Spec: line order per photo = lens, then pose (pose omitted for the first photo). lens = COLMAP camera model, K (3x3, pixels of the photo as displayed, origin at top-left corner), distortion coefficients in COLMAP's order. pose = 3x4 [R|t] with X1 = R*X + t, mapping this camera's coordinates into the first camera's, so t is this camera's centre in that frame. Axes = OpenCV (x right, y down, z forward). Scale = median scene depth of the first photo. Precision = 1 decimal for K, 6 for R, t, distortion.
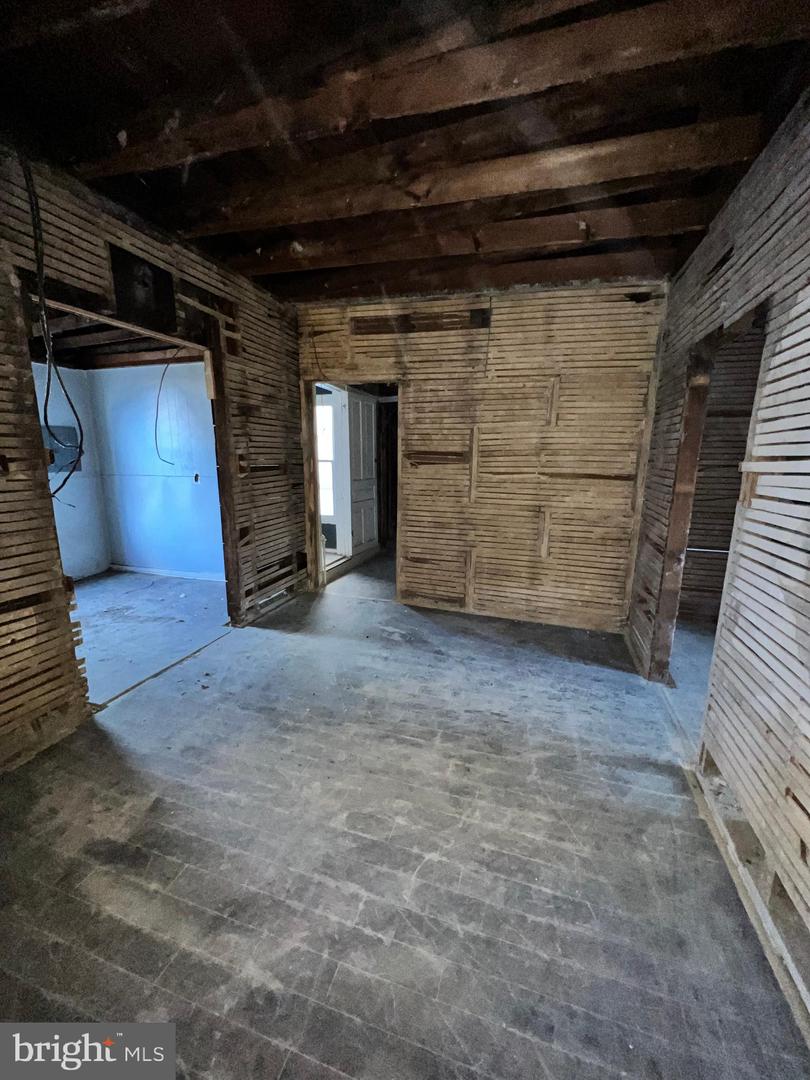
lens RADIAL K [[439.2, 0, 405.2], [0, 439.2, 542.2], [0, 0, 1]] dist [-0.001508, -0.000062]
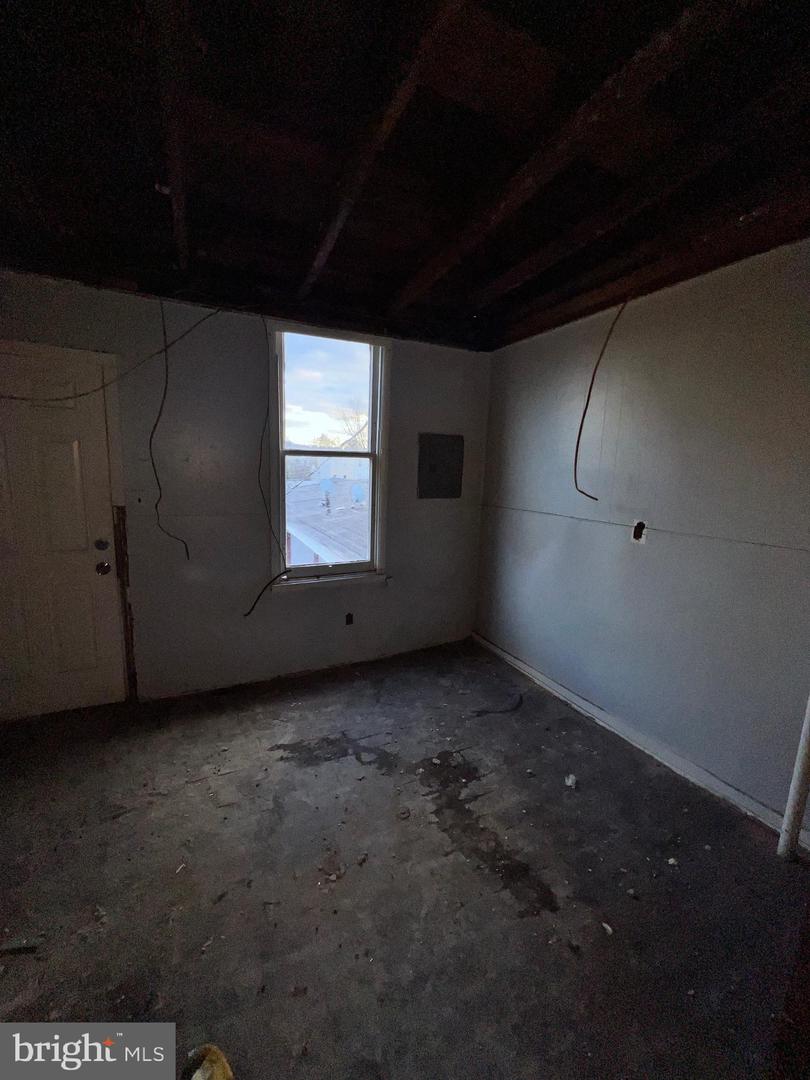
lens RADIAL K [[439.2, 0, 405.6], [0, 439.2, 536.4], [0, 0, 1]] dist [-0.001508, -0.000062]
pose [[0.687990, 0.140864, -0.711918, -0.308172], [-0.167066, 0.985376, 0.033521, -0.113600], [0.706228, 0.095875, 0.701462, 0.482458]]
